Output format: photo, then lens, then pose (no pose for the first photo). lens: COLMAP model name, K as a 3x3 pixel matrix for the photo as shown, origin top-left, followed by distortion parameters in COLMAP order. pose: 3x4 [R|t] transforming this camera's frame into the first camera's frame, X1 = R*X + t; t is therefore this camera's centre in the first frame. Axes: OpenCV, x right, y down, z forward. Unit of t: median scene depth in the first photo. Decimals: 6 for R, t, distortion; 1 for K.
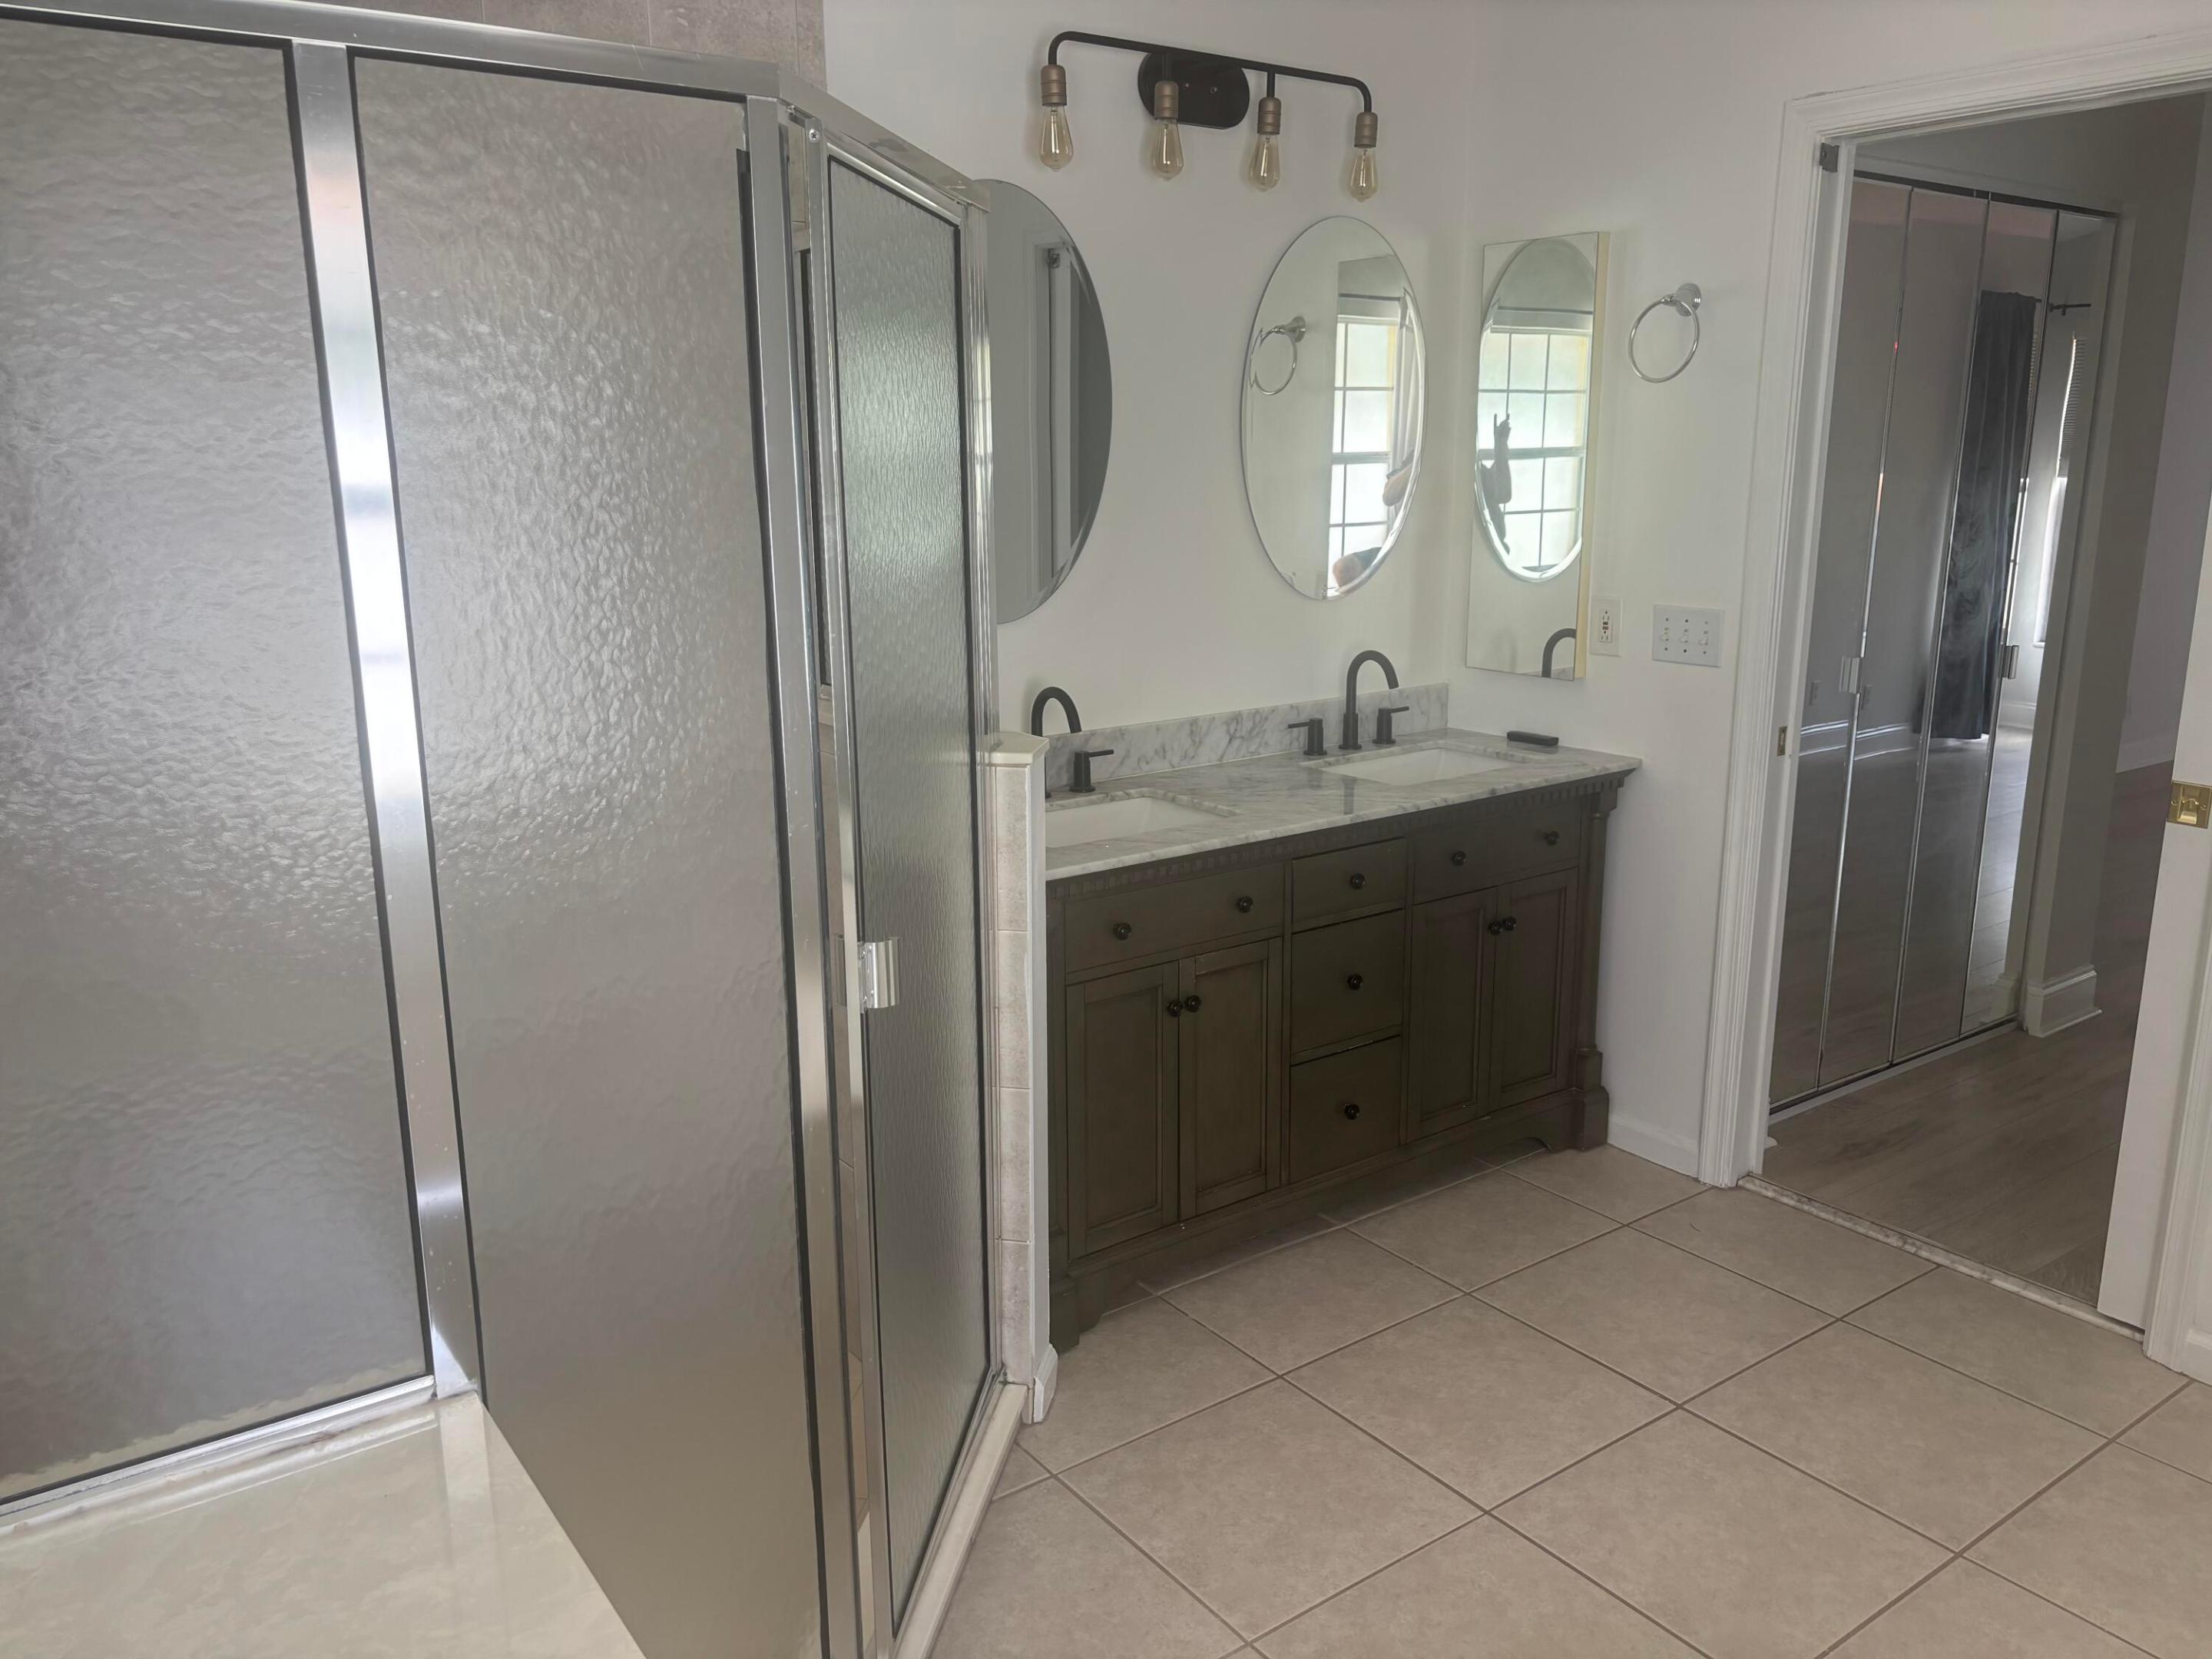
lens RADIAL K [[1665.8, 0, 1099.7], [0, 1665.8, 838.7], [0, 0, 1]] dist [0.029009, -0.025026]
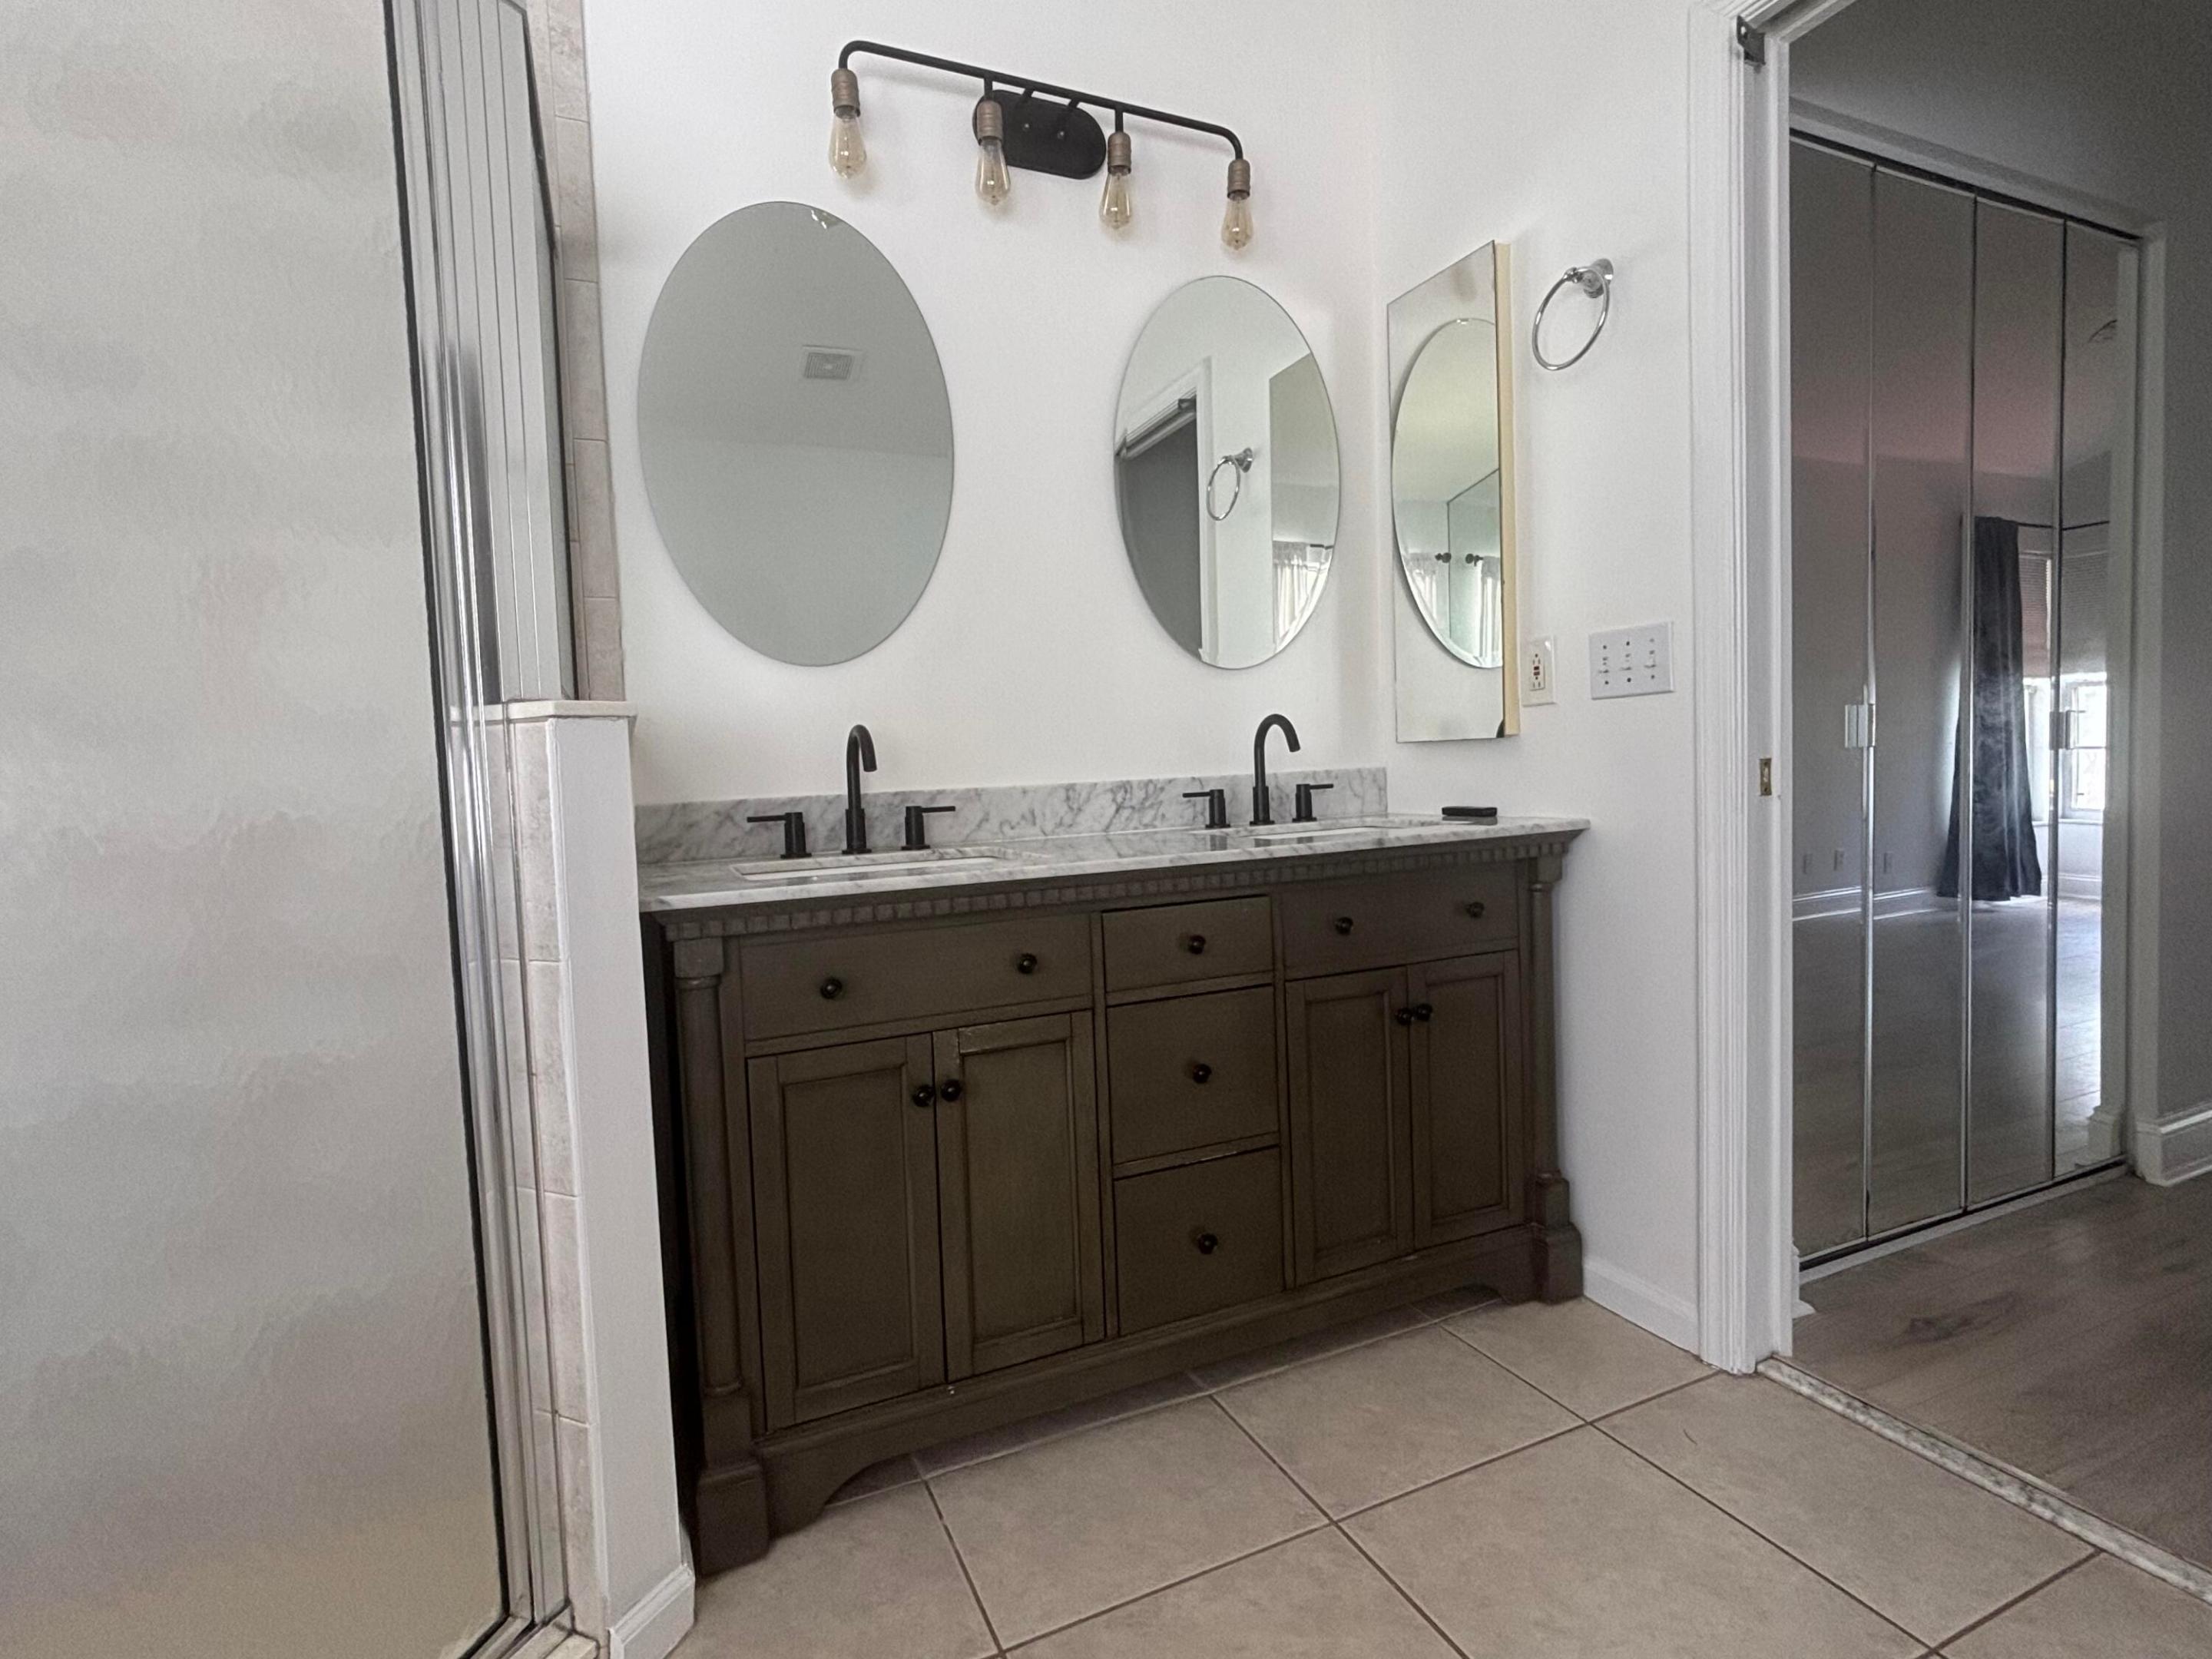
lens RADIAL K [[1078.3, 0, 1096.6], [0, 1078.3, 825.8], [0, 0, 1]] dist [-0.002606, 0.003205]
pose [[0.978863, -0.017678, -0.203752, 0.196944], [-0.017375, 0.985467, -0.168978, 0.052920], [0.203779, 0.168946, 0.964330, 0.438002]]
